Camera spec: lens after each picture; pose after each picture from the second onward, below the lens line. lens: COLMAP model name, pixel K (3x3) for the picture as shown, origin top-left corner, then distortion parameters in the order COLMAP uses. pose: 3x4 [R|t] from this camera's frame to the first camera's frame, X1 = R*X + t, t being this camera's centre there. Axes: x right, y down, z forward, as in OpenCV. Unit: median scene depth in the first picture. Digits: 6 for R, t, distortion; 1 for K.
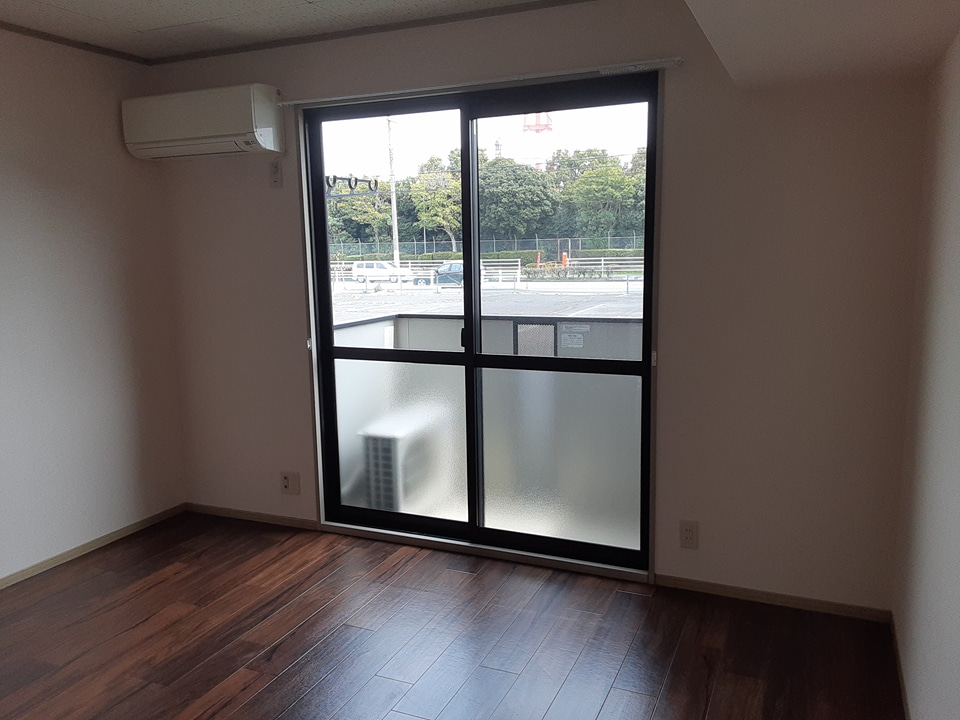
lens RADIAL K [[772.6, 0, 474.3], [0, 772.6, 360.5], [0, 0, 1]] dist [0.132493, -0.202534]
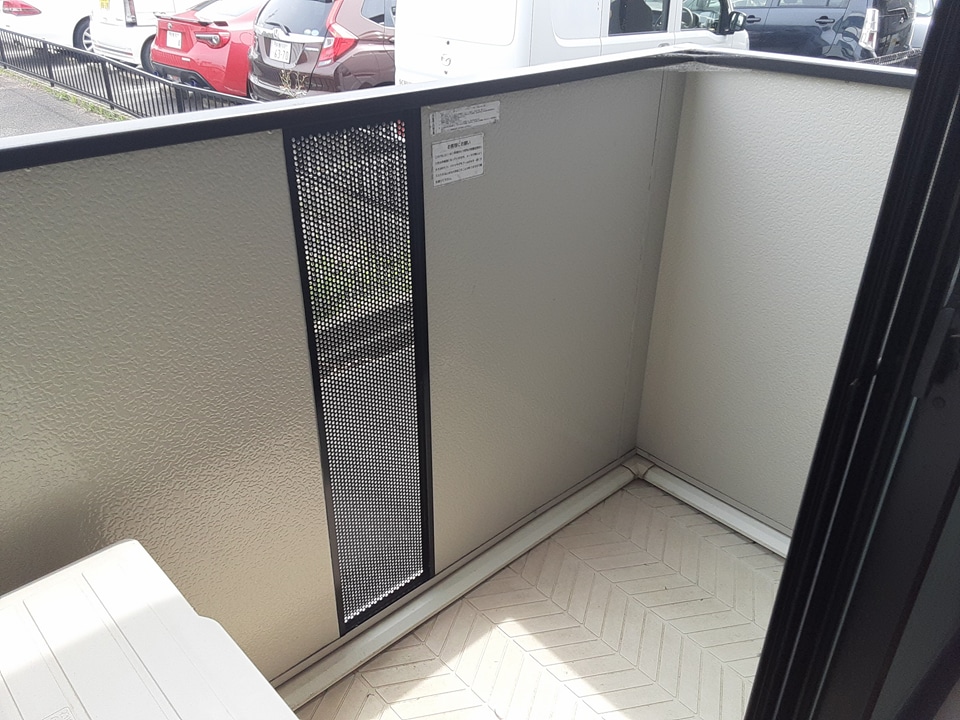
lens RADIAL K [[772.6, 0, 474.3], [0, 772.6, 360.5], [0, 0, 1]] dist [0.132493, -0.202534]
pose [[0.389471, -0.428238, 0.815429, -0.176282], [0.127891, 0.901905, 0.412568, -0.084276], [-0.912117, -0.056397, 0.406033, 0.856984]]
